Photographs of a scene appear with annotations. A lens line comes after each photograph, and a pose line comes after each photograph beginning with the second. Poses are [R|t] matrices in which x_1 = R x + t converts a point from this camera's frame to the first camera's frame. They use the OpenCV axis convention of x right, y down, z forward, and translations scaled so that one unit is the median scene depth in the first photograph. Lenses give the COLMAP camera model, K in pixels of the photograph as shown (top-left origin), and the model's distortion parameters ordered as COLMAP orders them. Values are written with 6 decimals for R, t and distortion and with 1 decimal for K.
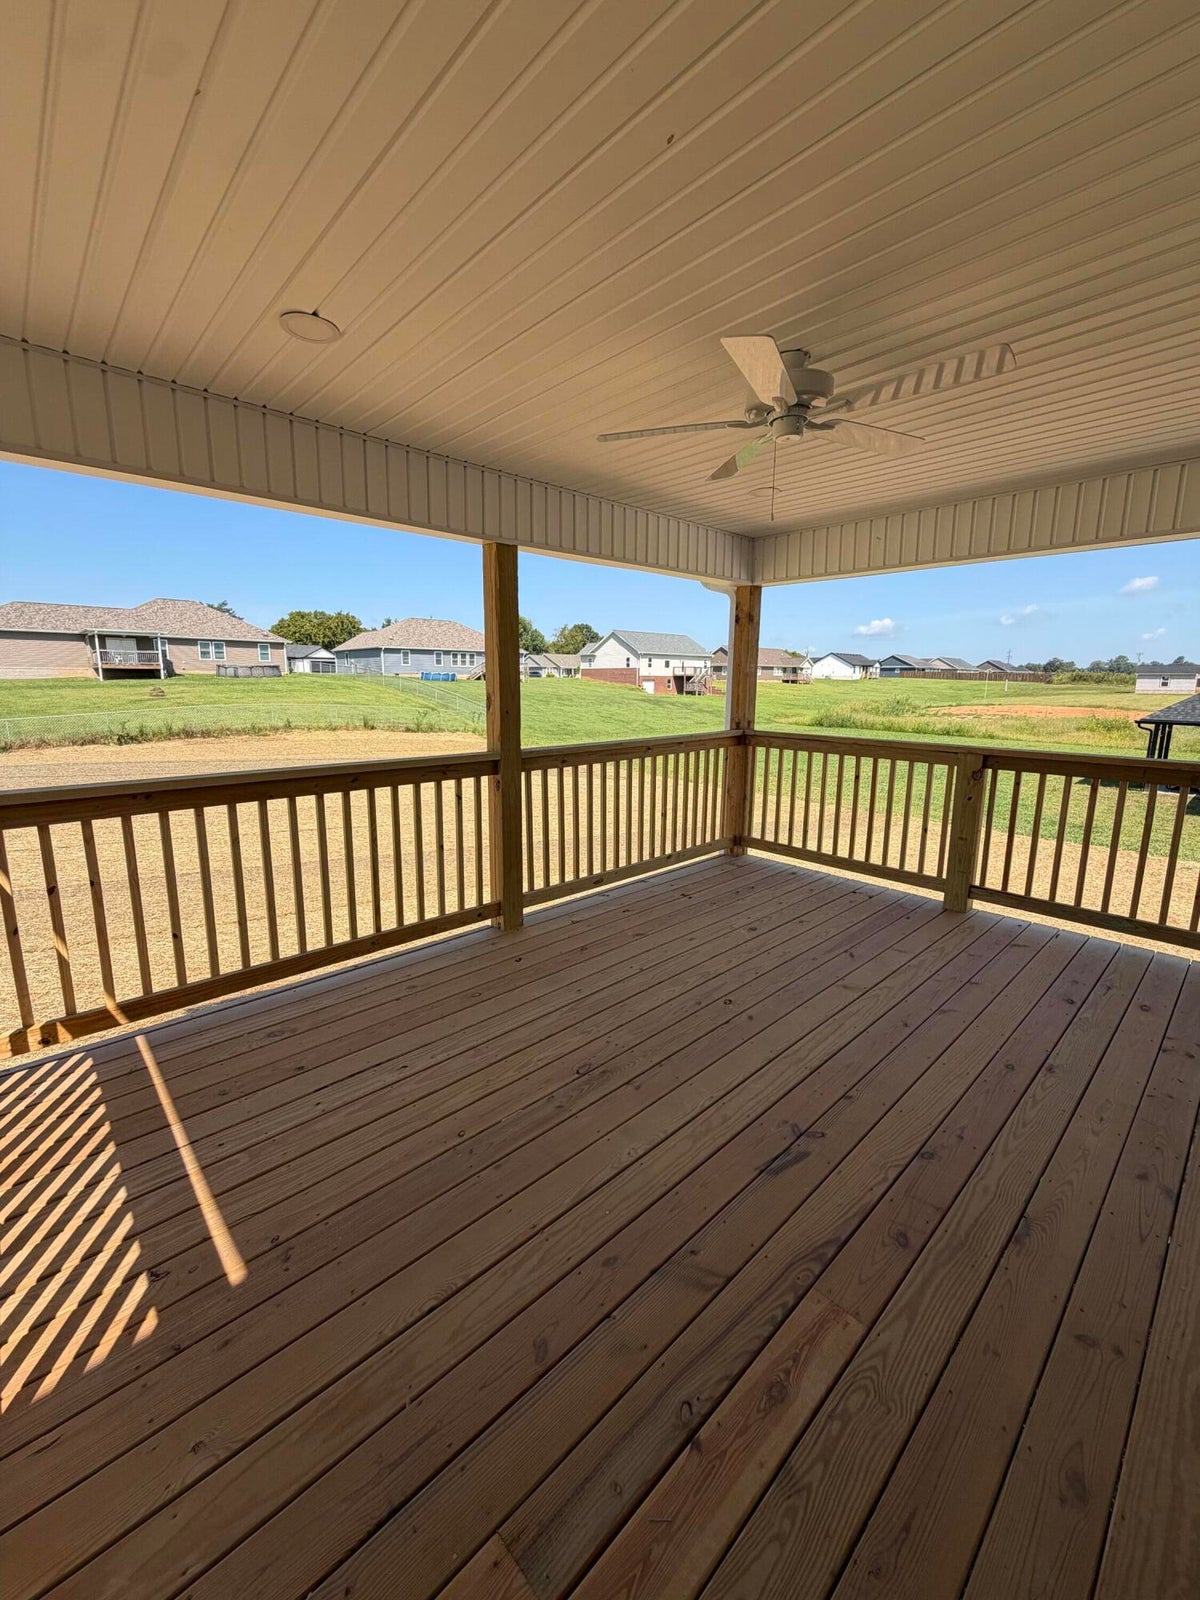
lens RADIAL K [[642.1, 0, 602.4], [0, 642.1, 789.8], [0, 0, 1]] dist [0.000592, -0.000368]
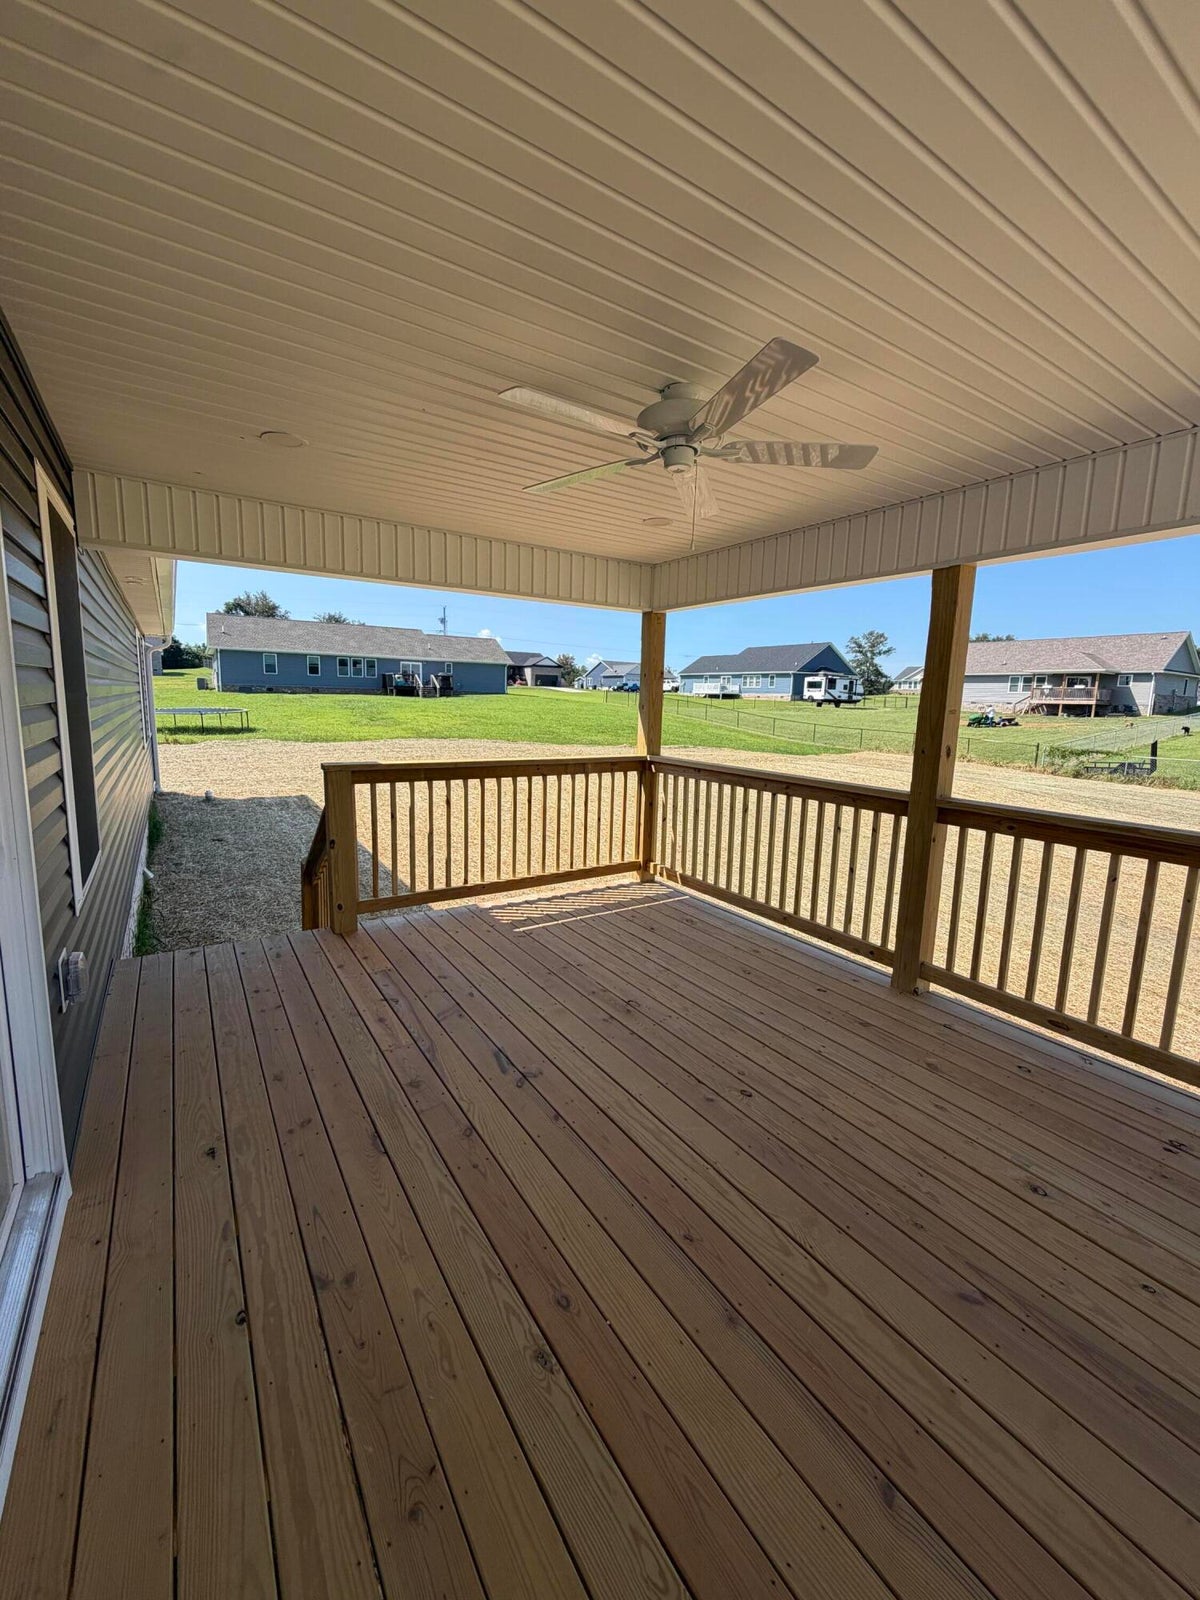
lens RADIAL K [[642.1, 0, 603.0], [0, 642.1, 796.6], [0, 0, 1]] dist [0.000592, -0.000368]
pose [[-0.170532, 0.139051, -0.975492, 1.161109], [-0.191749, 0.966384, 0.171273, -0.181770], [0.966515, 0.216257, -0.138137, 0.988435]]
